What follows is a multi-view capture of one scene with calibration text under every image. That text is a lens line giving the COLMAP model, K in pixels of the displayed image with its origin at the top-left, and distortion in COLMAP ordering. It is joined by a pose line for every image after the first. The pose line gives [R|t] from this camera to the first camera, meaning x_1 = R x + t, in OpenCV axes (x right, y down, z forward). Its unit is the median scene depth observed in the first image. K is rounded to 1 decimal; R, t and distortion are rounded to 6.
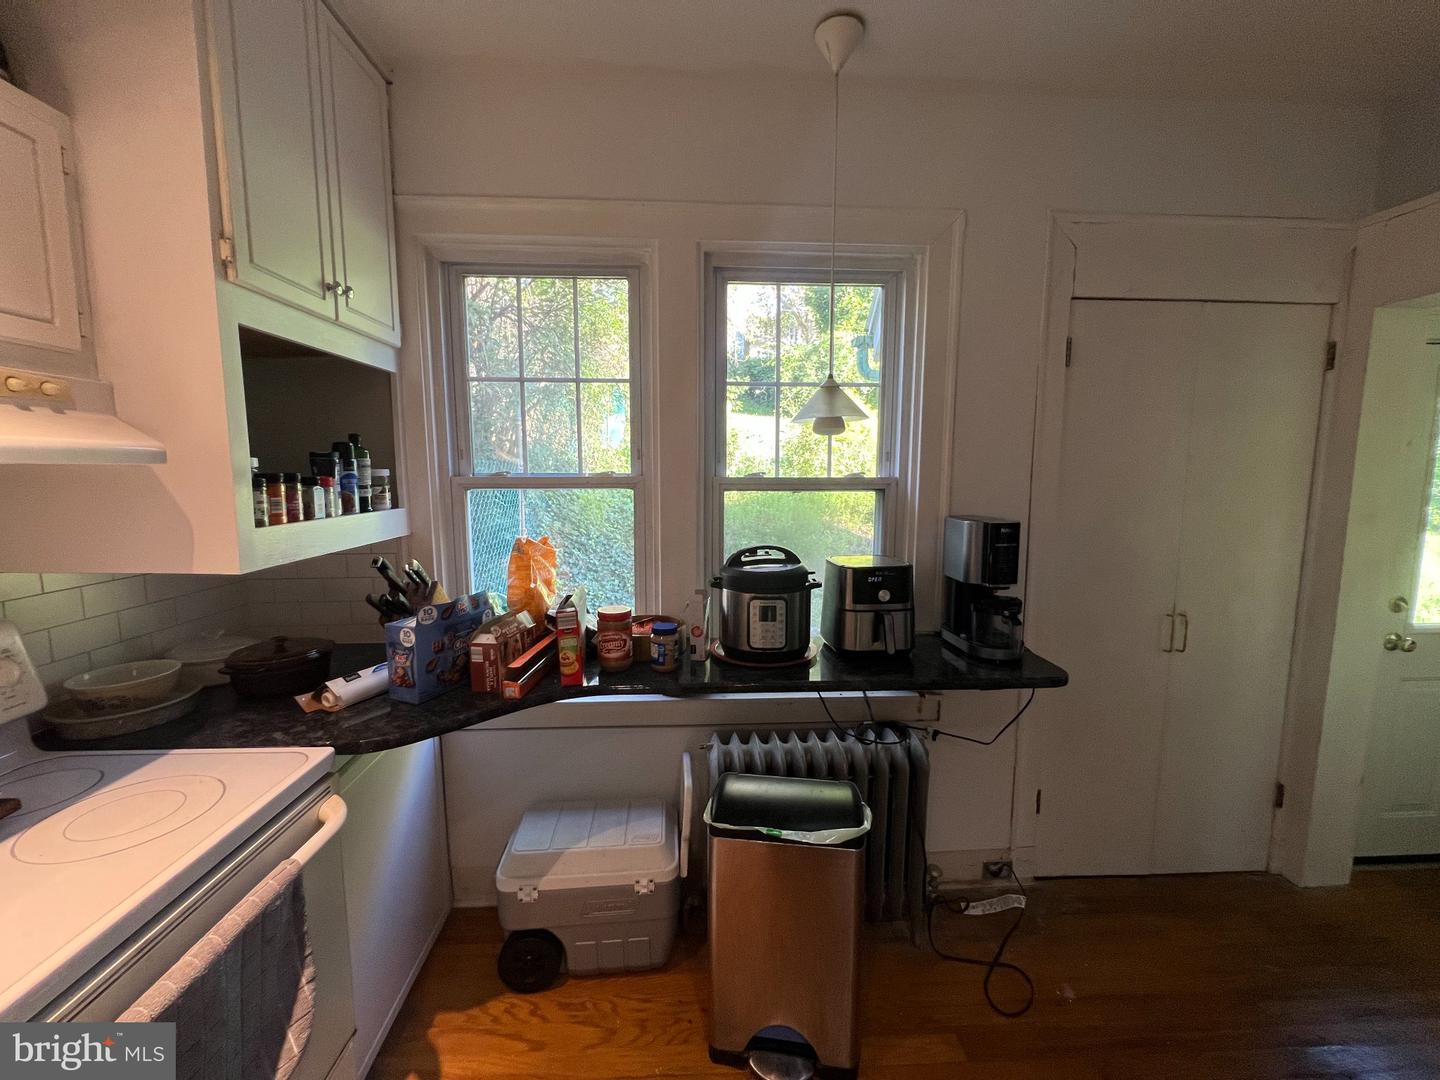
lens RADIAL K [[579.2, 0, 717.6], [0, 579.2, 535.4], [0, 0, 1]] dist [-0.001668, 0.000829]
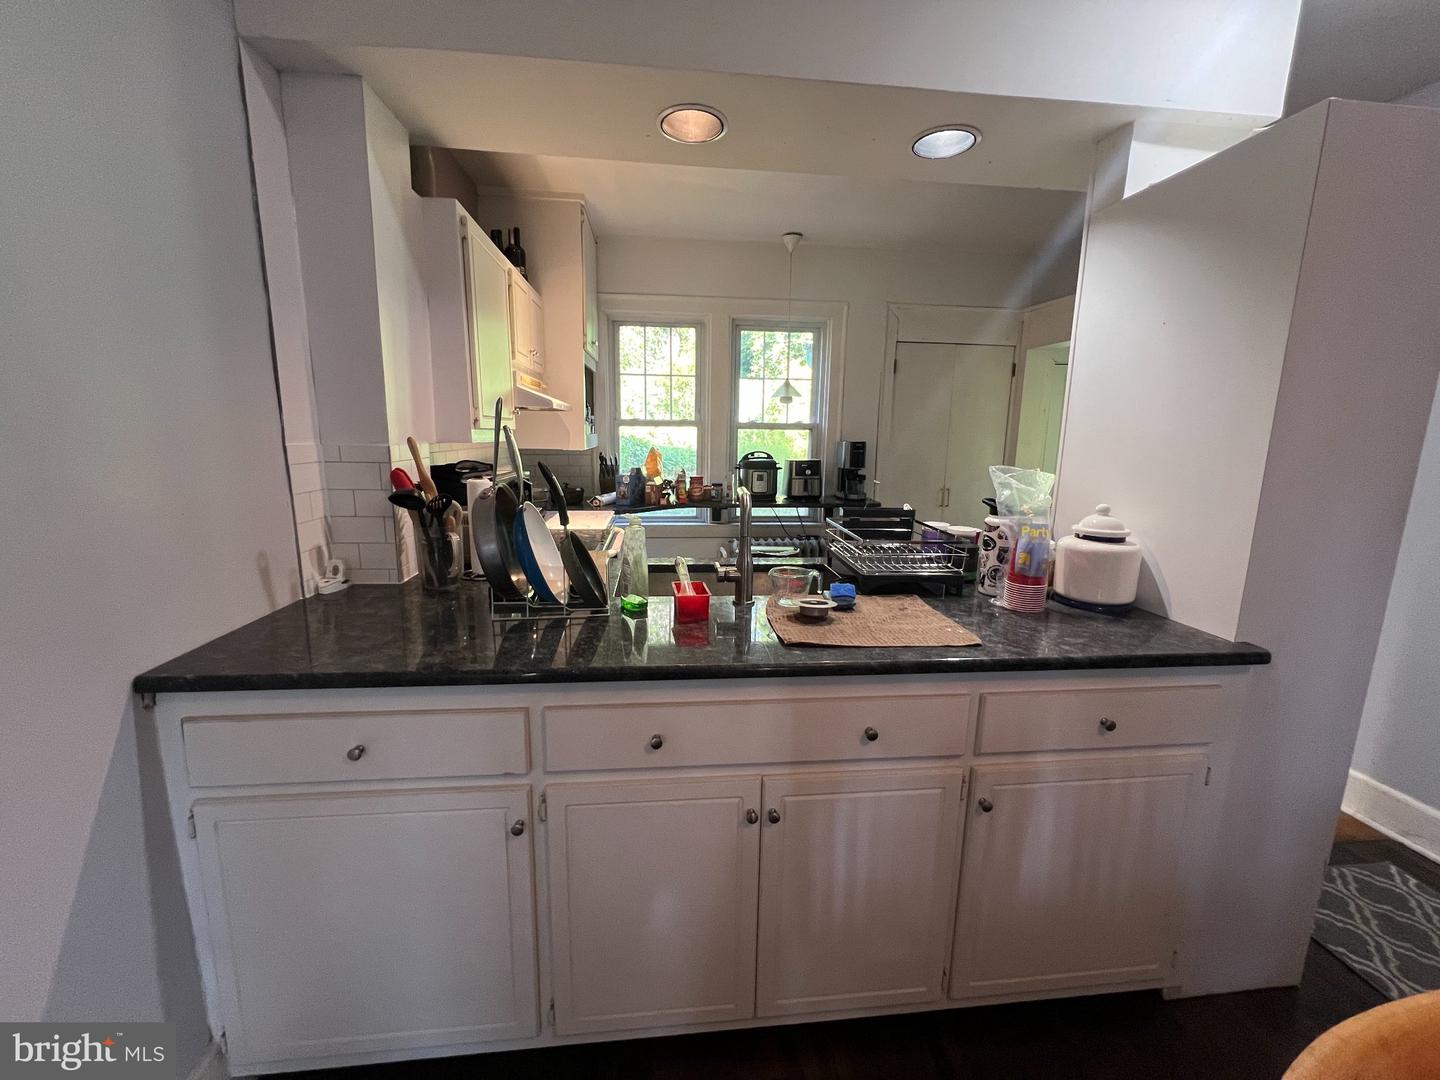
lens RADIAL K [[579.2, 0, 717.6], [0, 579.2, 535.4], [0, 0, 1]] dist [-0.001668, 0.000829]
pose [[0.998472, 0.001459, 0.055234, -0.206652], [-0.005050, 0.997876, 0.064939, 0.201547], [-0.055022, -0.065119, 0.996359, -1.308198]]
